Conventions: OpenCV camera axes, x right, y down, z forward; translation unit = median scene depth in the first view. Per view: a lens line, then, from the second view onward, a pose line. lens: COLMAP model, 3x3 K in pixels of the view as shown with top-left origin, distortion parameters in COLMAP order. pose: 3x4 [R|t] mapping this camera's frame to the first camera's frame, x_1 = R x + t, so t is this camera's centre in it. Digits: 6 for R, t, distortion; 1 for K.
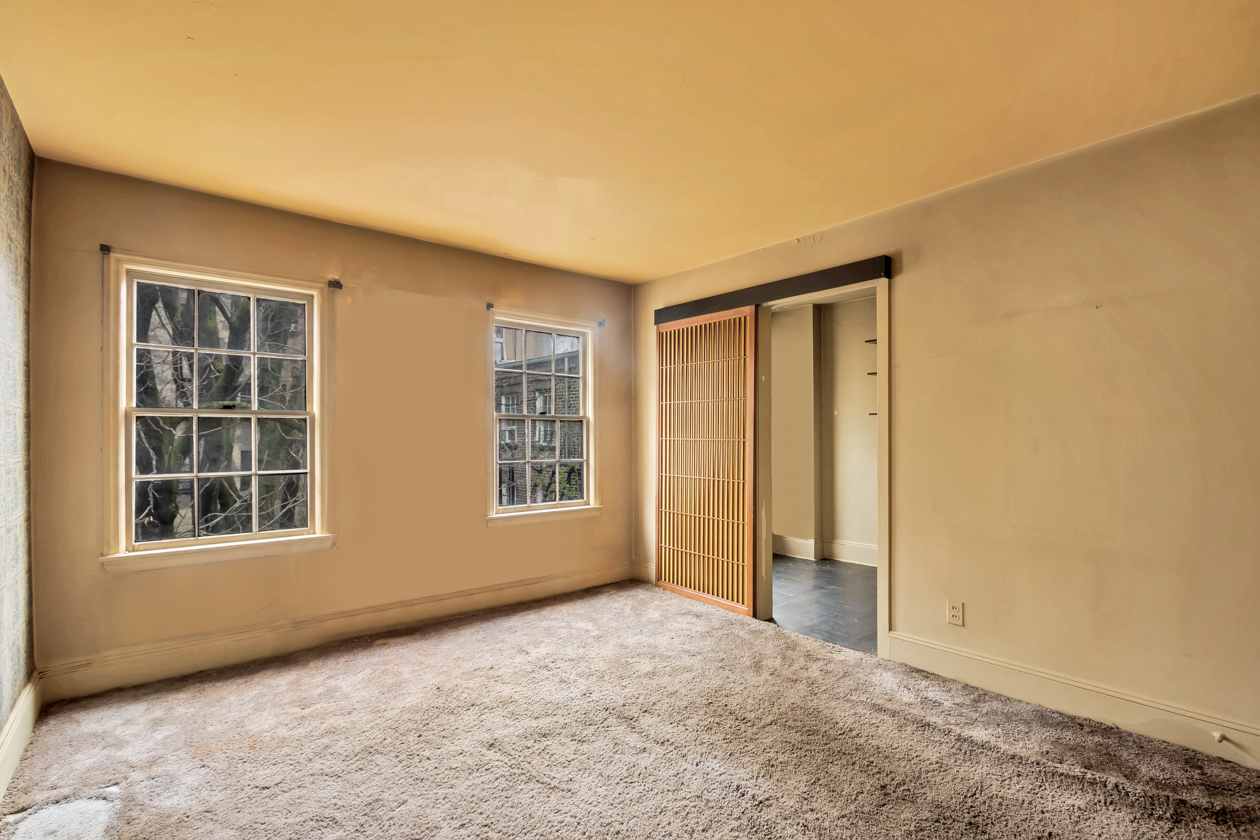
lens RADIAL K [[555.8, 0, 627.0], [0, 555.8, 434.7], [0, 0, 1]] dist [0.011026, -0.014514]
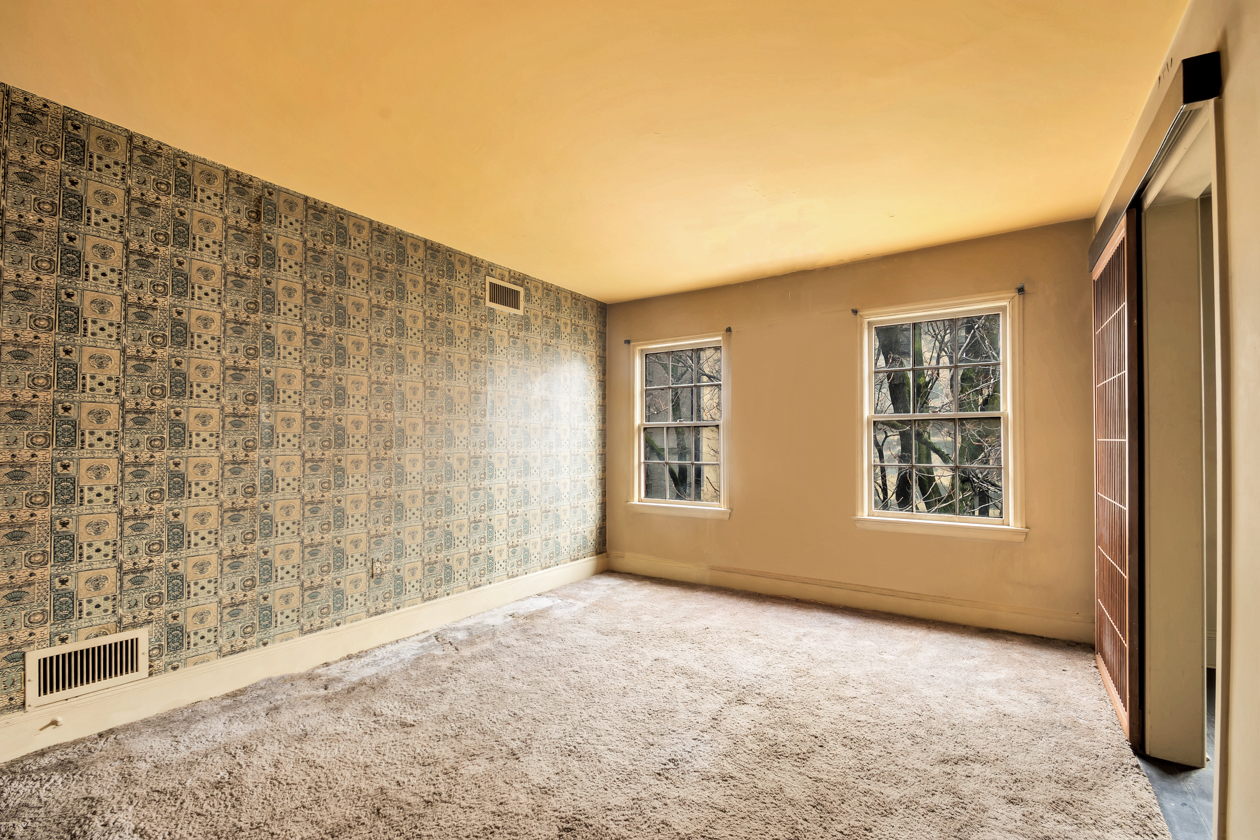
lens RADIAL K [[555.8, 0, 627.0], [0, 555.8, 434.7], [0, 0, 1]] dist [0.011026, -0.014514]
pose [[0.282042, -0.014084, -0.959299, 0.777389], [0.004214, 0.999901, -0.013441, 0.010273], [0.959393, -0.000251, 0.282073, 0.388870]]
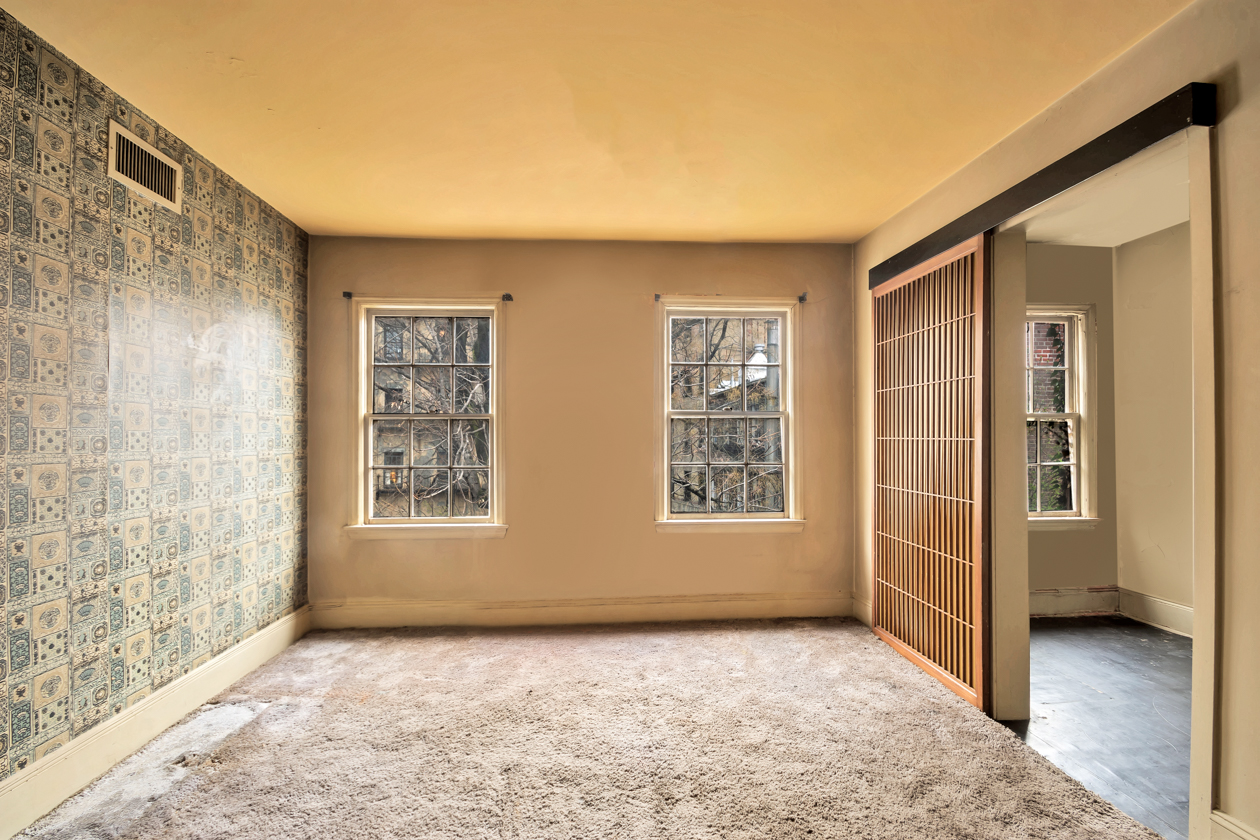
lens RADIAL K [[555.8, 0, 627.0], [0, 555.8, 434.7], [0, 0, 1]] dist [0.011026, -0.014514]
pose [[0.807100, -0.003819, -0.590402, 0.333601], [0.002517, 0.999992, -0.003029, 0.005169], [0.590409, 0.000958, 0.807103, 0.270517]]
